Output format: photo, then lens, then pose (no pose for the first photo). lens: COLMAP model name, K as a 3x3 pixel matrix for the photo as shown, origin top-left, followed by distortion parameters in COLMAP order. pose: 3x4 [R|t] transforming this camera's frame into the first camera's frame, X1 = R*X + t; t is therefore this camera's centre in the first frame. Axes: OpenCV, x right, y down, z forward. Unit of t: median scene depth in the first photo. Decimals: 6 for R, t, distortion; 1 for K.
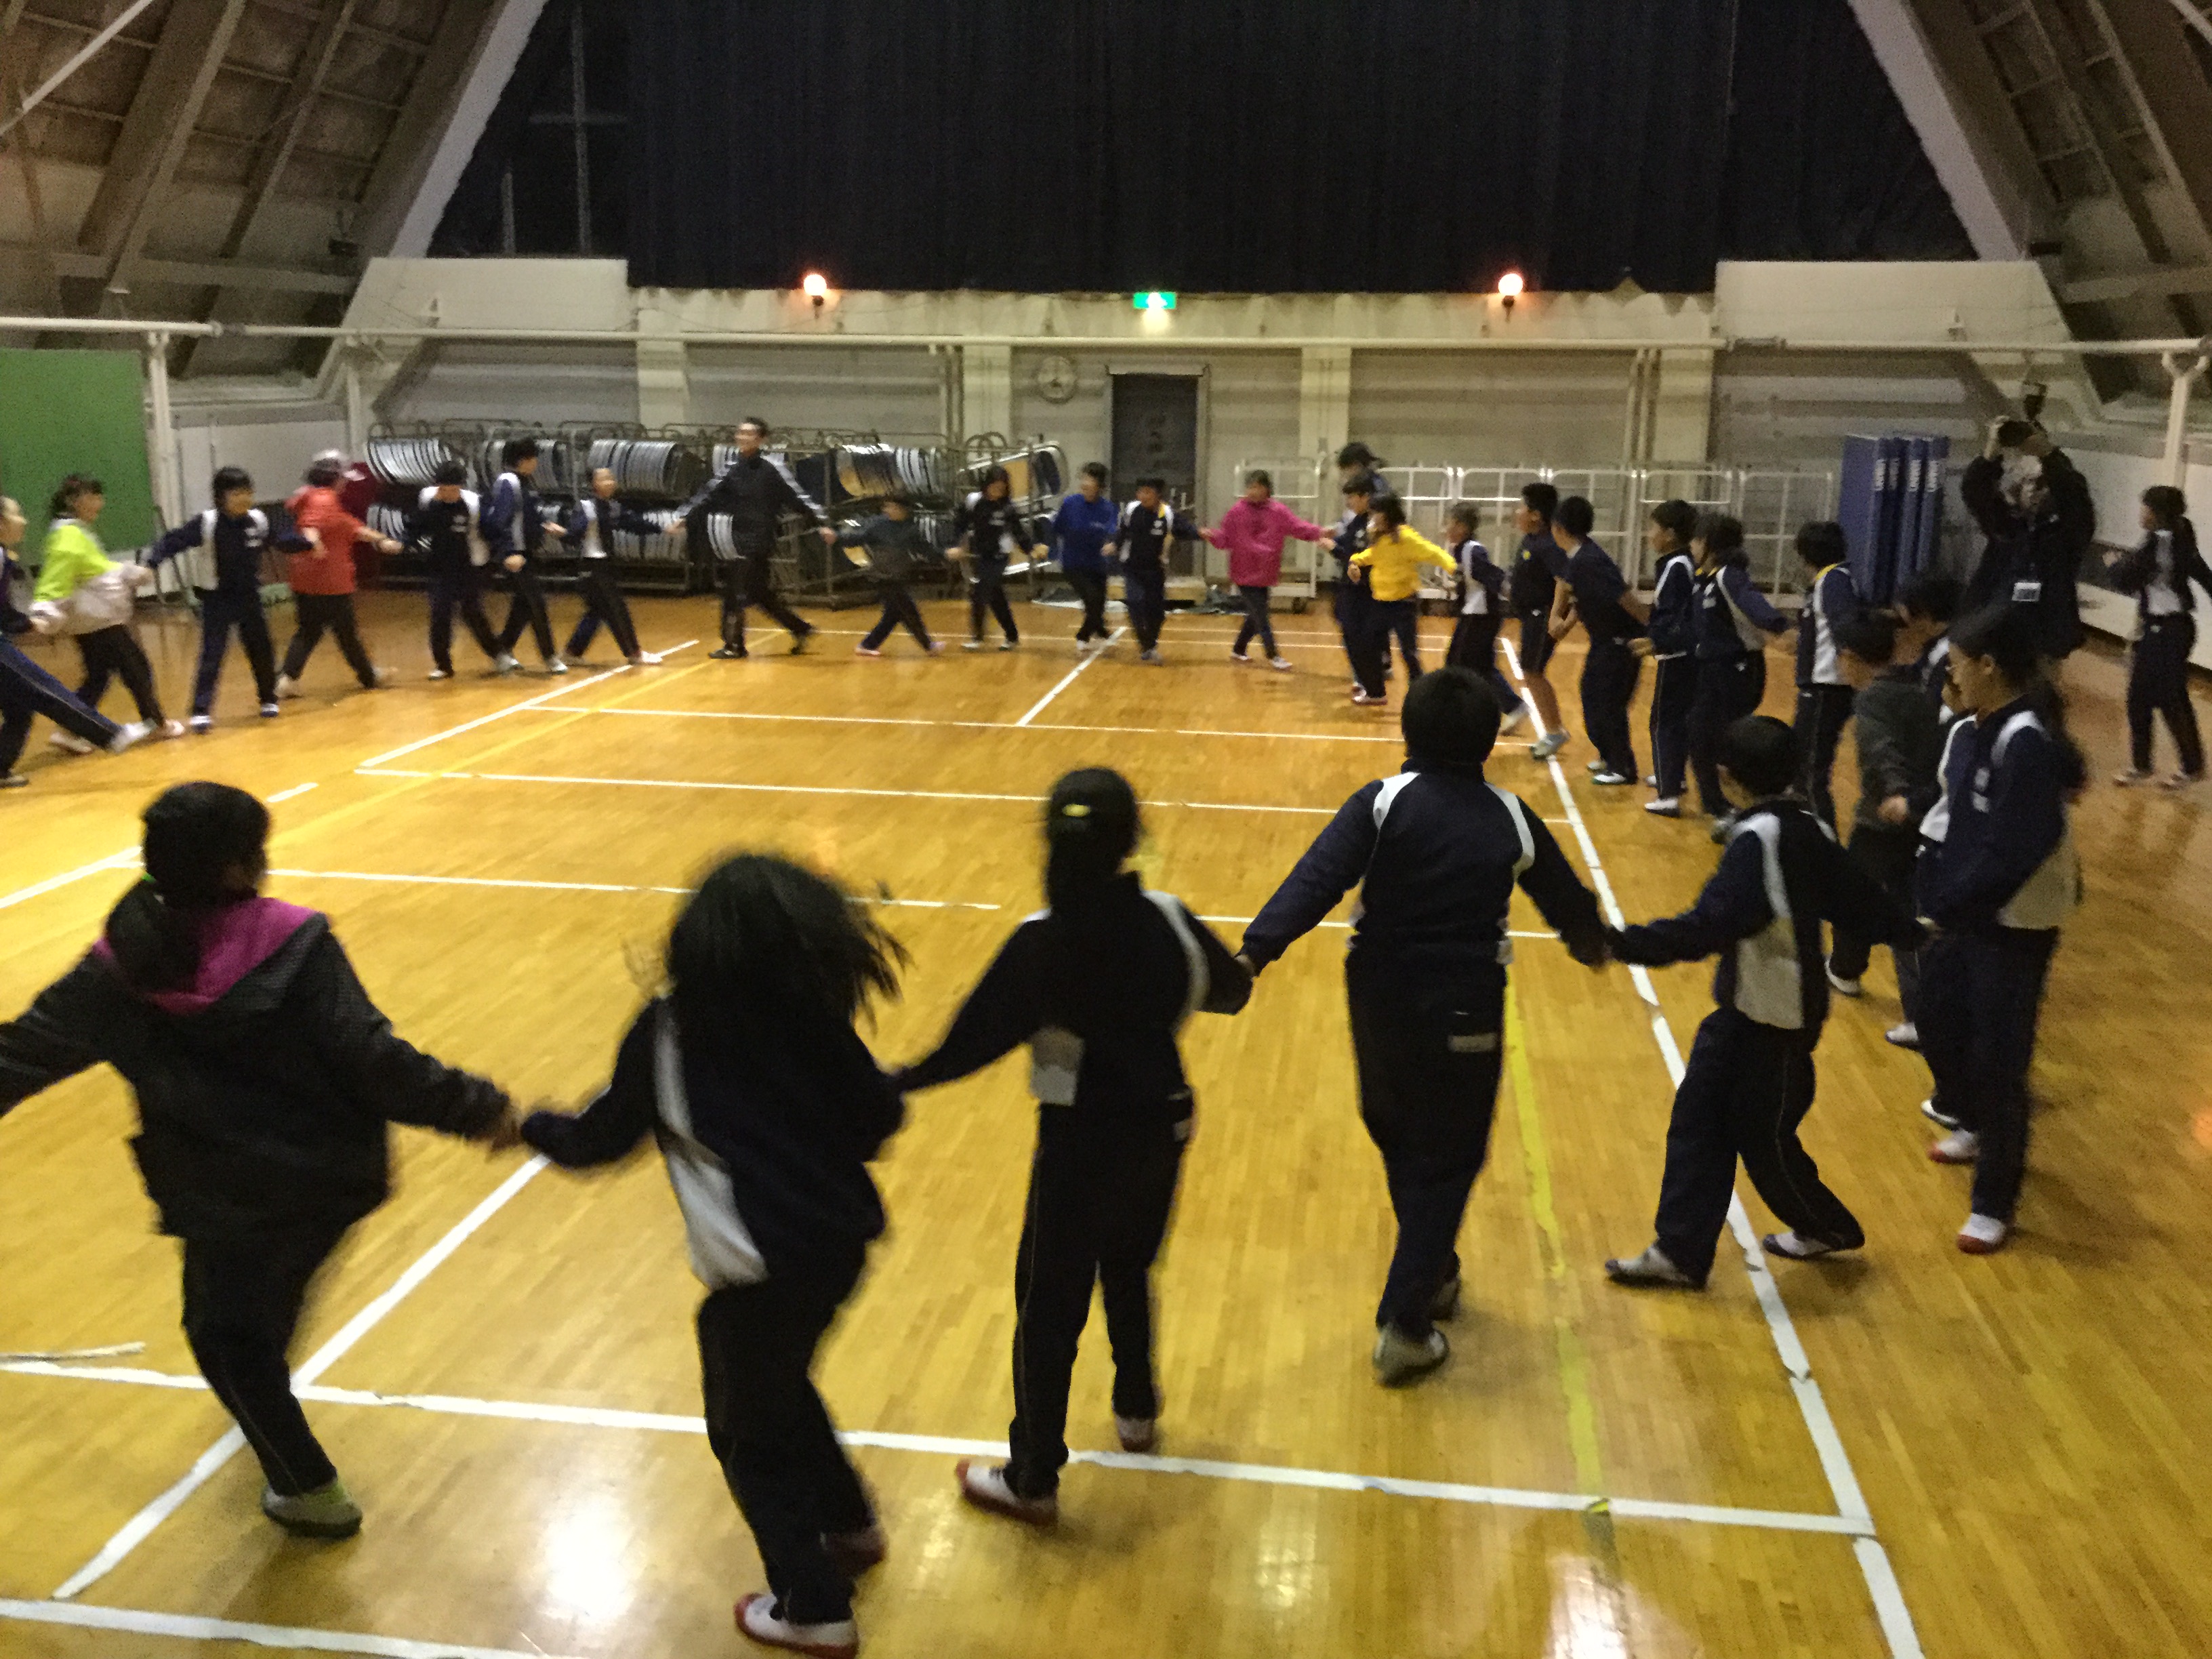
lens RADIAL K [[1990.0, 0, 1106.0], [0, 1990.0, 829.5], [0, 0, 1]] dist [0.116723, -0.276620]
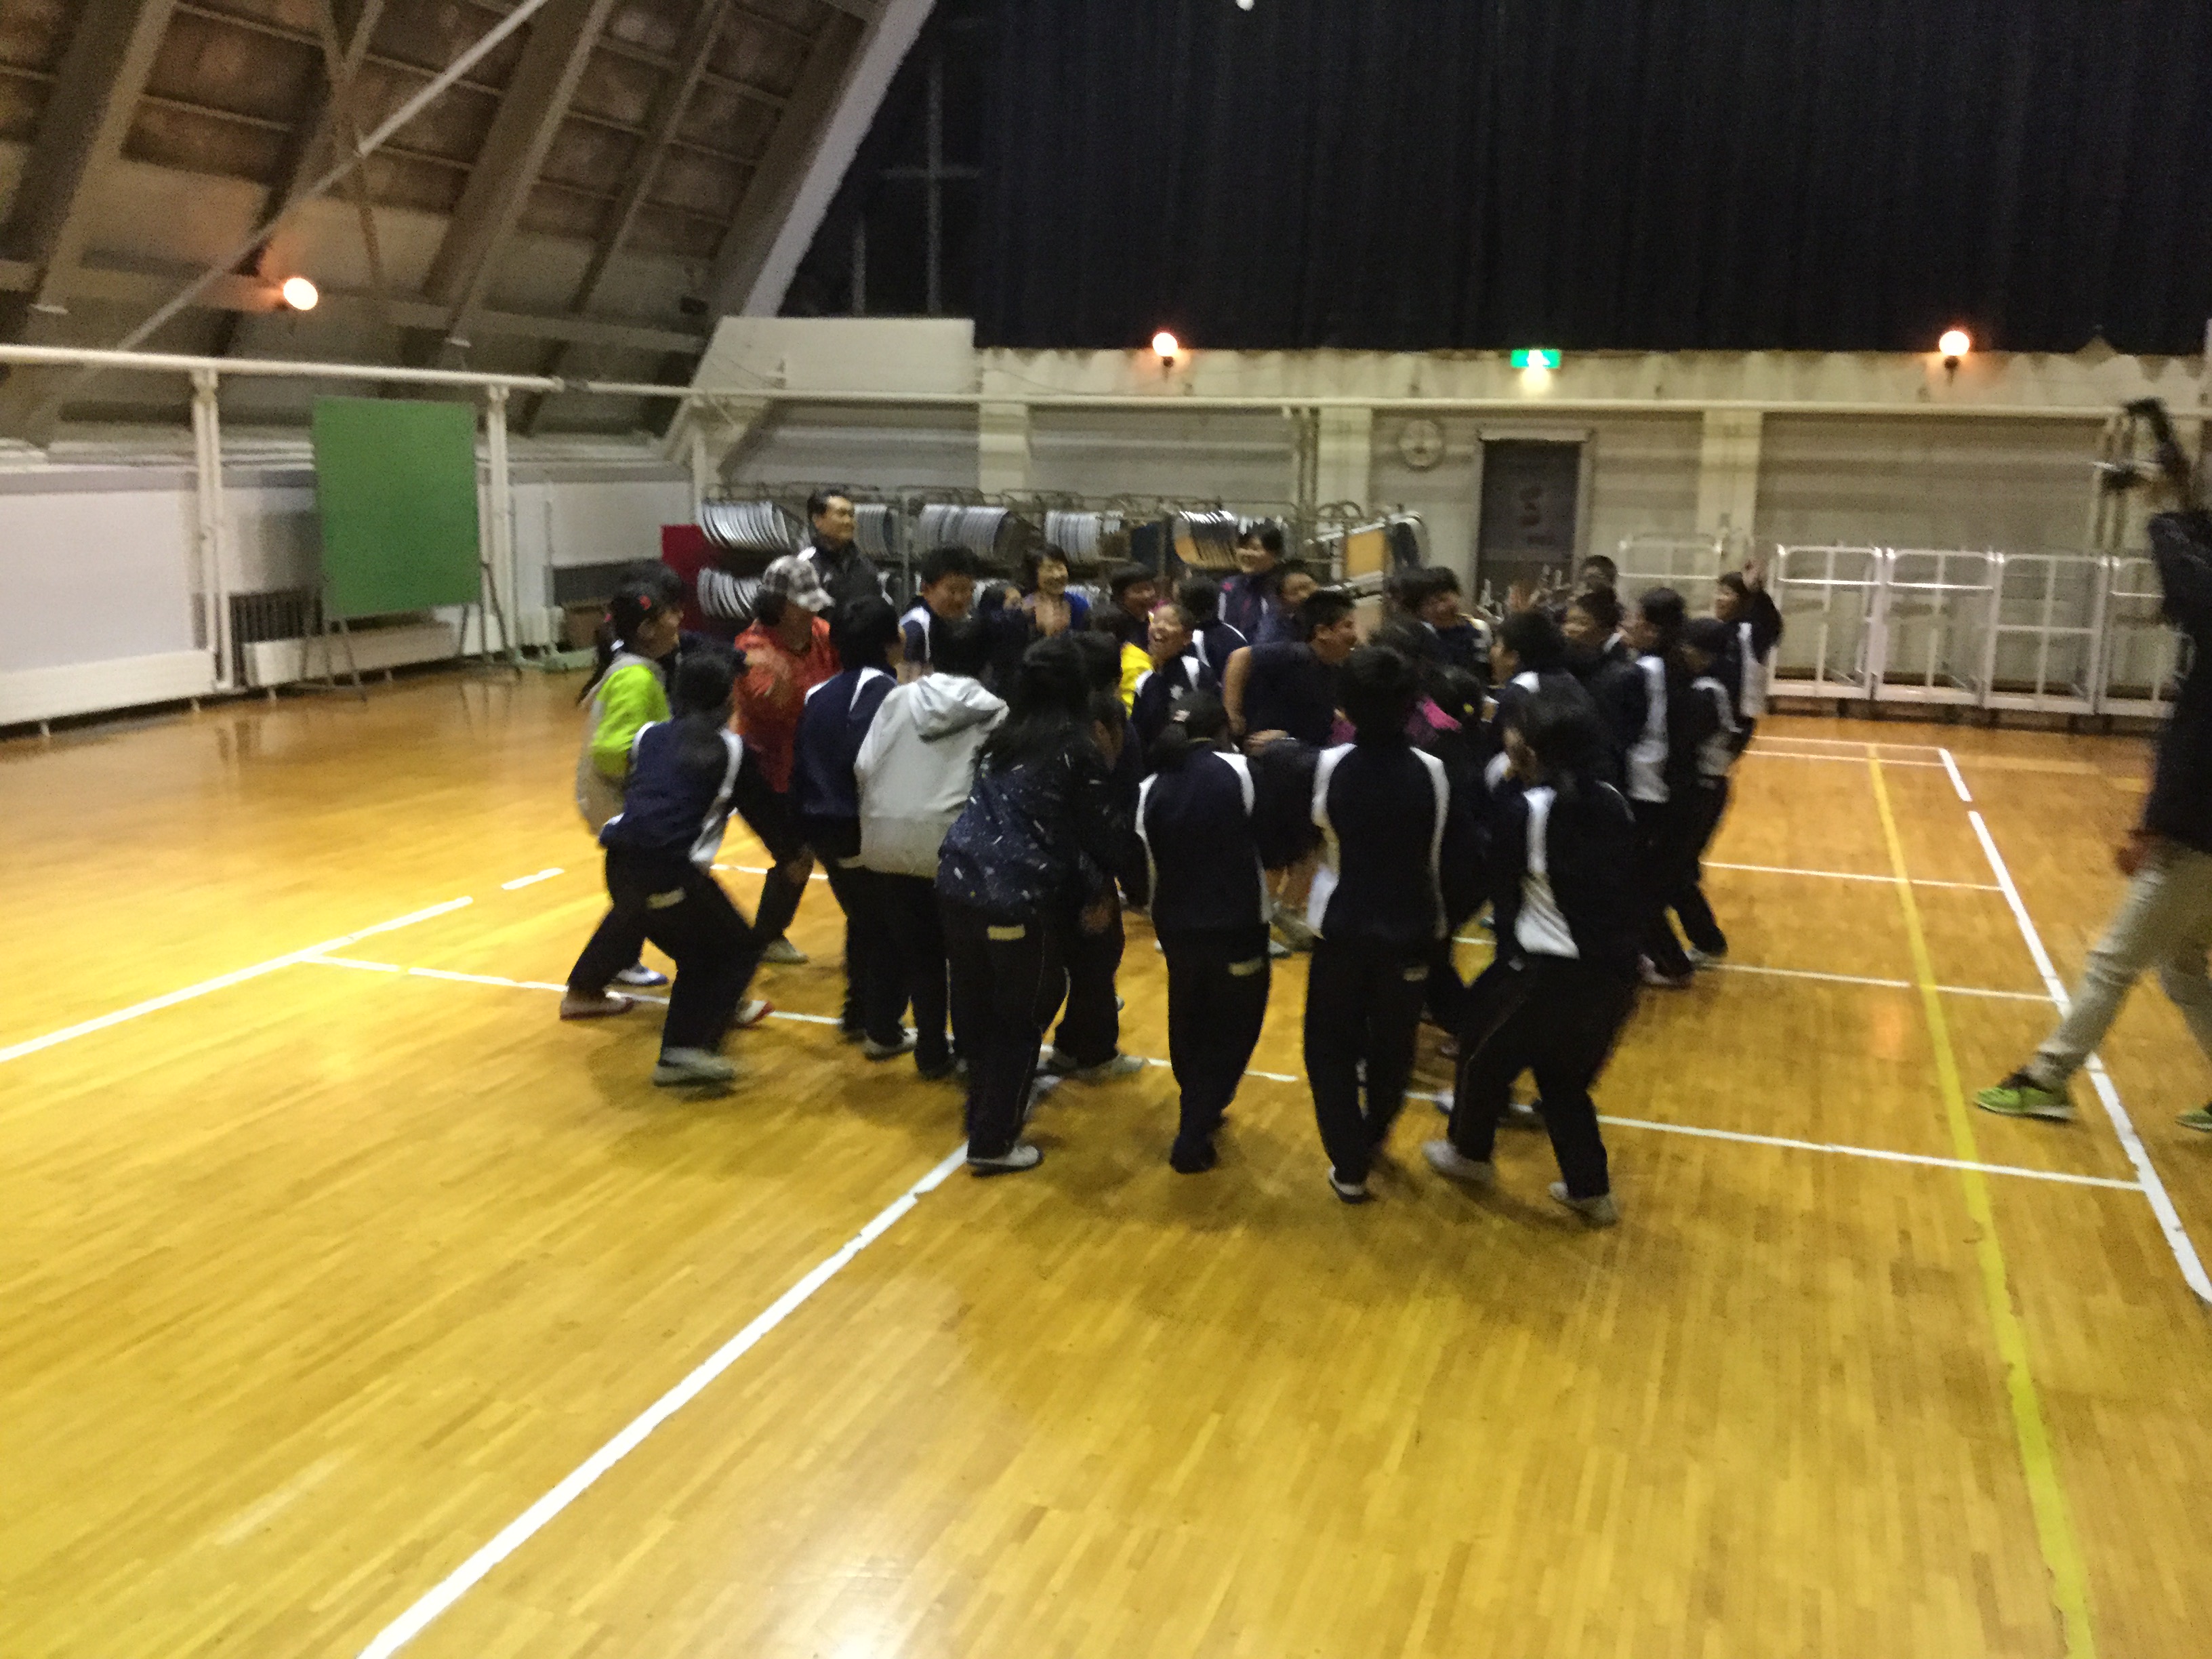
lens RADIAL K [[1990.0, 0, 1106.0], [0, 1990.0, 829.5], [0, 0, 1]] dist [0.116723, -0.276620]
pose [[0.983188, 0.045313, -0.176885, 0.003517], [-0.051950, 0.998102, -0.033068, -0.012950], [0.175051, 0.041701, 0.983676, 0.086735]]
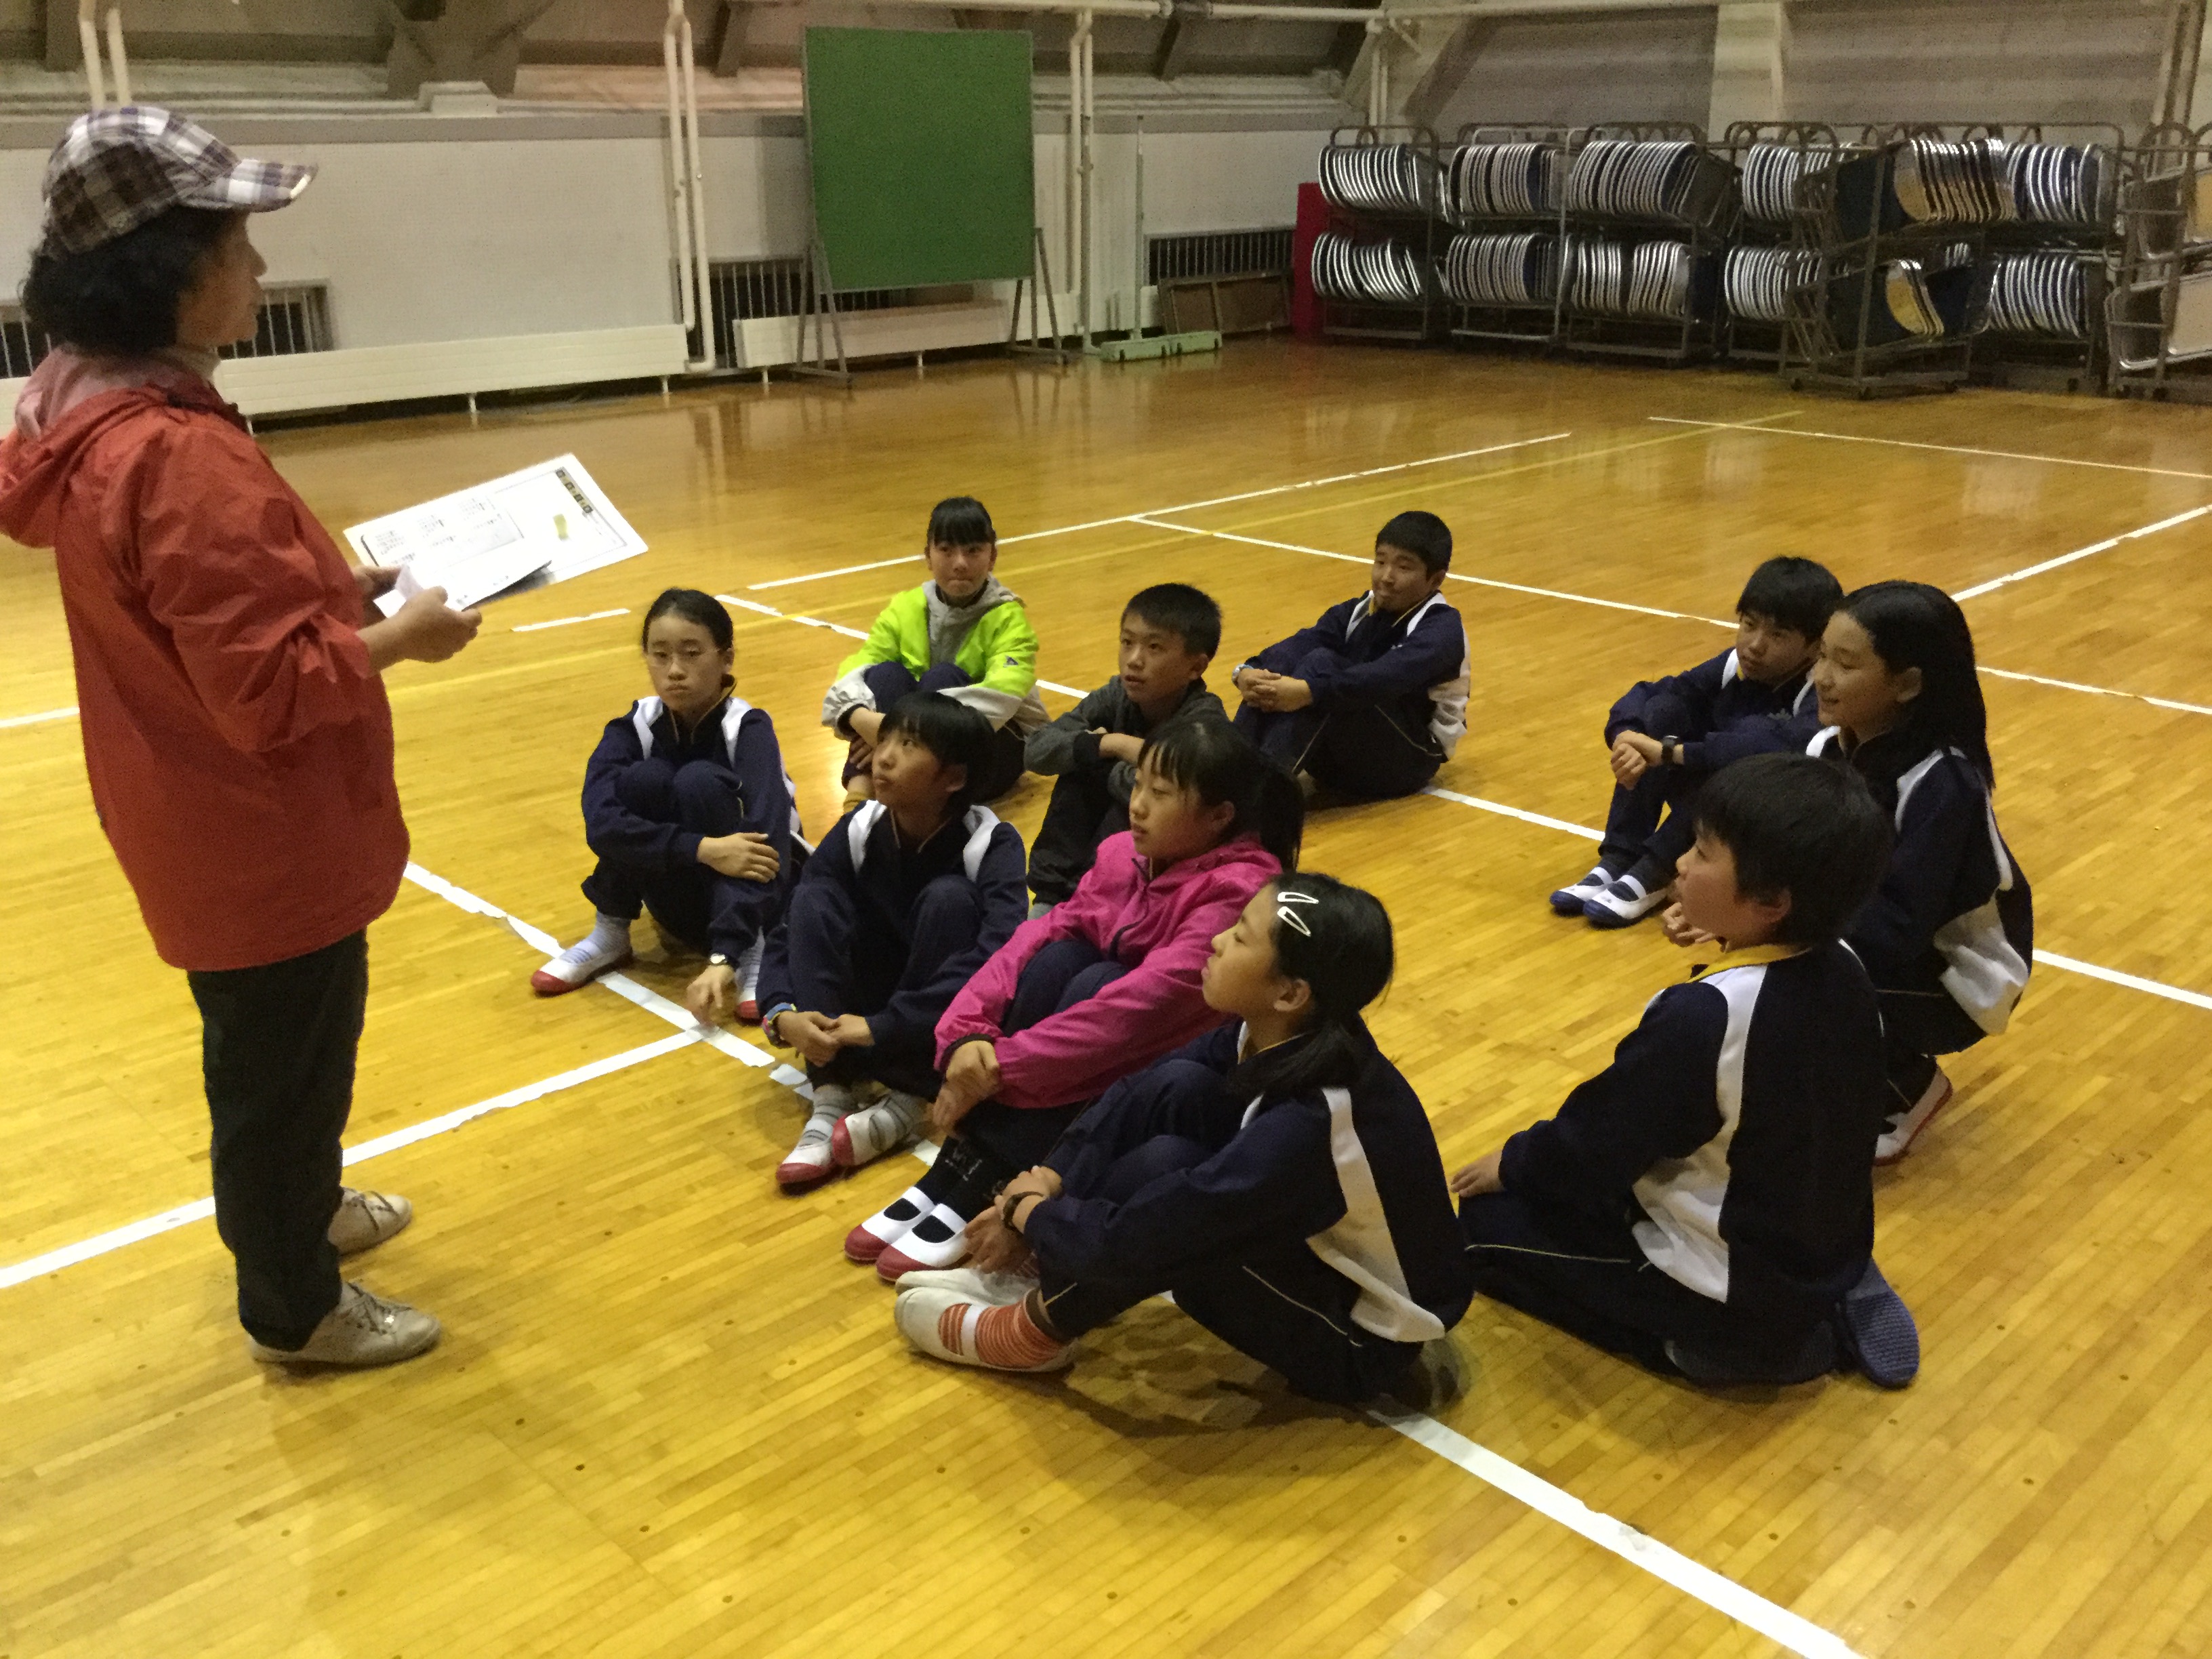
lens RADIAL K [[2010.9, 0, 1106.0], [0, 2010.9, 829.5], [0, 0, 1]] dist [0.189907, -0.282431]
pose [[0.794399, 0.184649, -0.578649, 0.083782], [-0.120048, 0.981610, 0.148428, -0.037985], [0.595415, -0.048445, 0.801957, 0.275206]]
